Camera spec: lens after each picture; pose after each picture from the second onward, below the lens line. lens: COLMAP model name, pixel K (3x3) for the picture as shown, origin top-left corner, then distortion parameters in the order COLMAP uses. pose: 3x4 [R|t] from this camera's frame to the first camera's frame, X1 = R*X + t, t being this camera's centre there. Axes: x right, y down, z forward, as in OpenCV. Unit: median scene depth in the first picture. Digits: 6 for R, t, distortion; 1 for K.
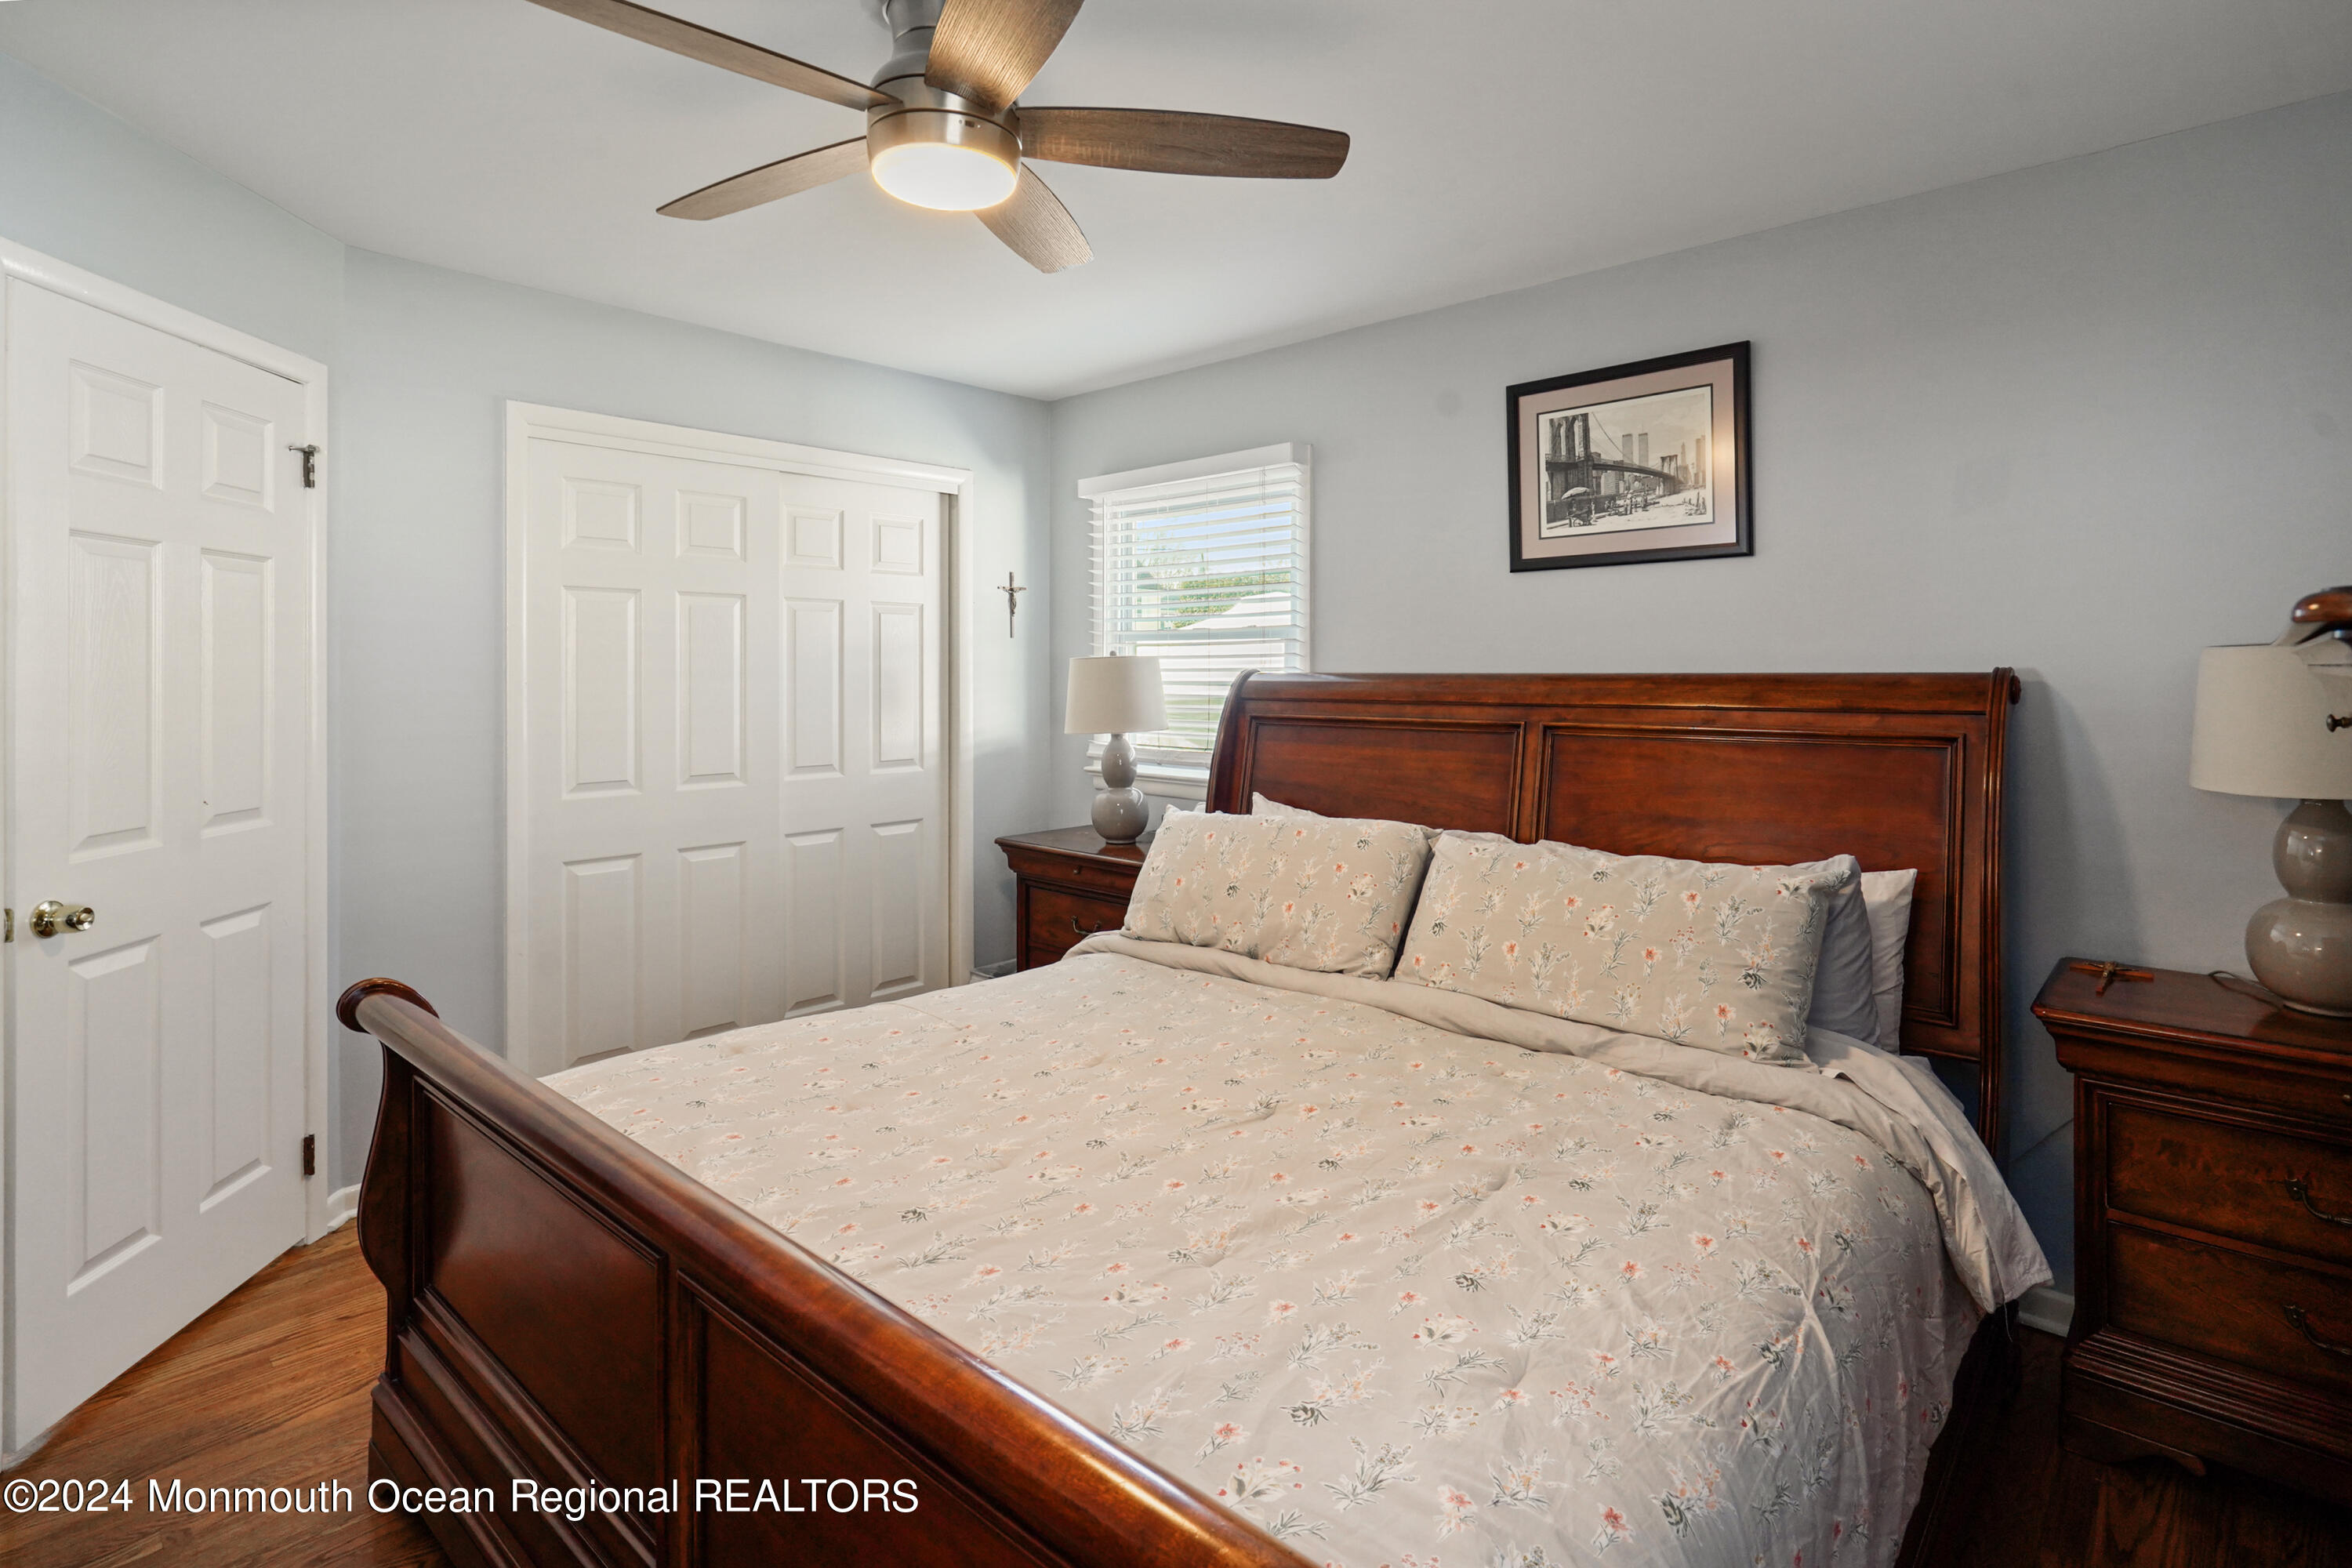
lens RADIAL K [[1112.2, 0, 1202.2], [0, 1112.2, 677.4], [0, 0, 1]] dist [-0.010550, 0.005059]
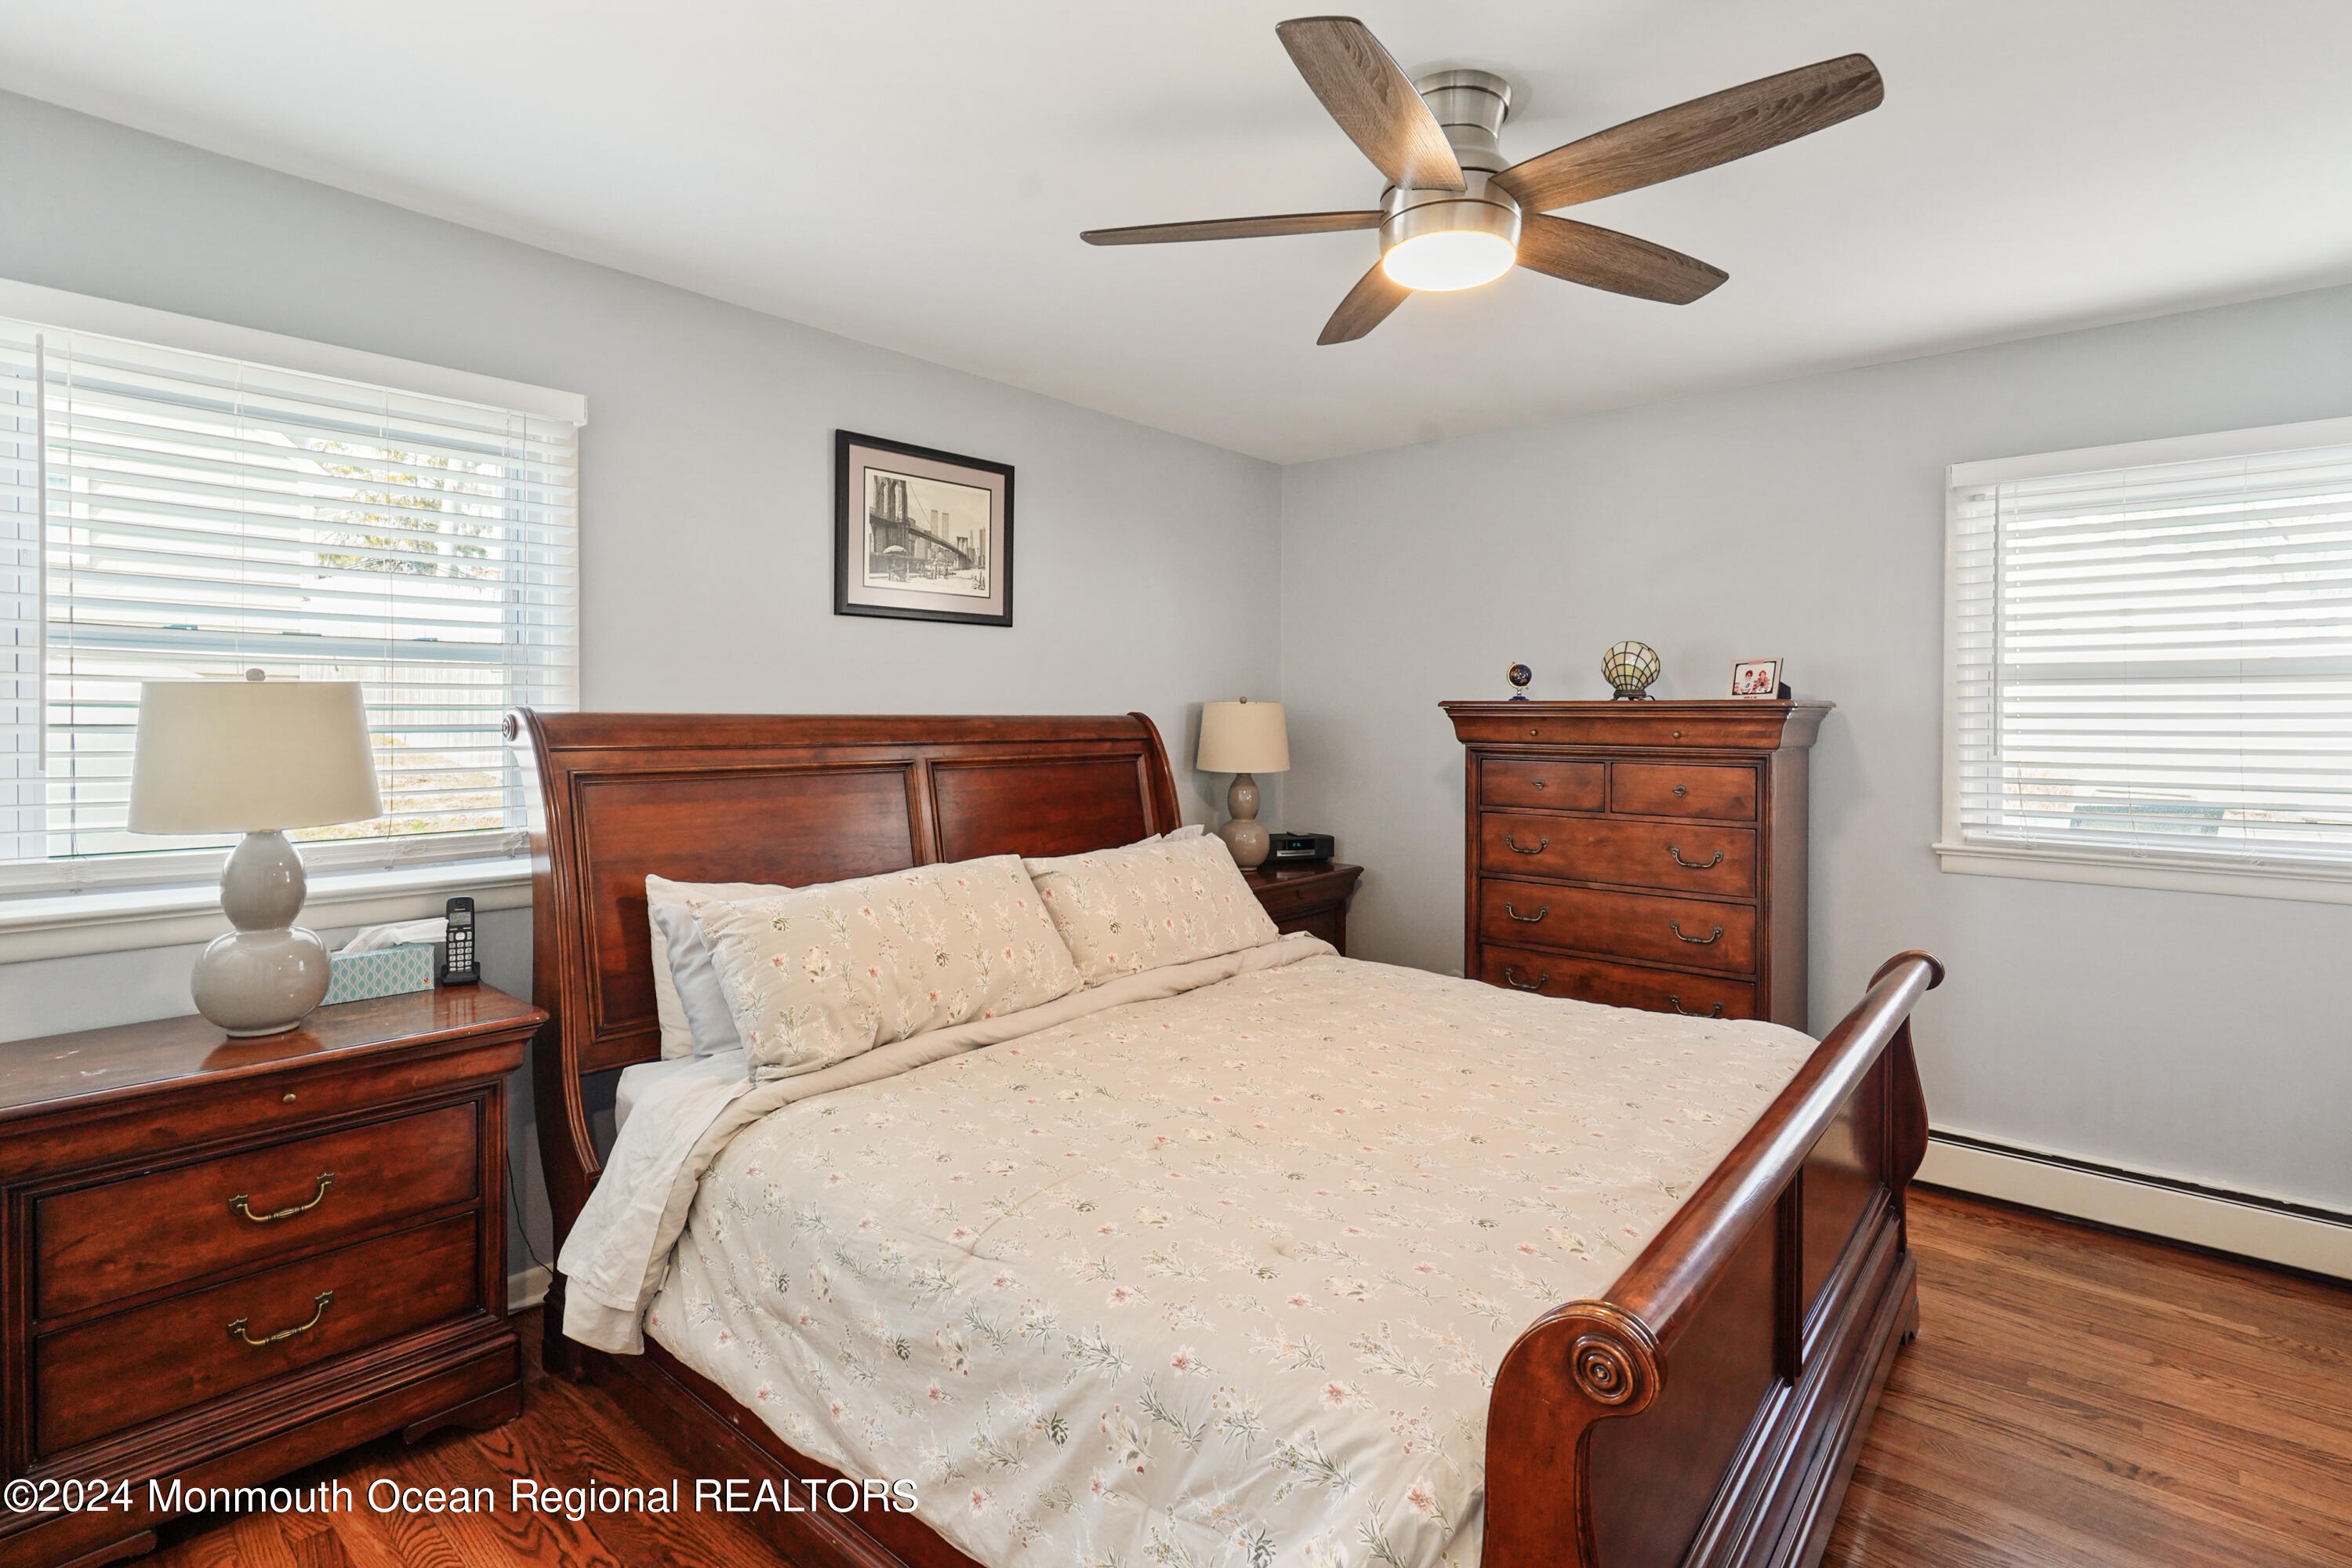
lens RADIAL K [[1112.2, 0, 1190.1], [0, 1112.2, 725.5], [0, 0, 1]] dist [-0.010550, 0.005059]
pose [[0.008245, -0.008138, 0.999933, -0.762369], [-0.000367, 0.999967, 0.008142, -0.002192], [-0.999966, -0.000434, 0.008241, 0.702130]]
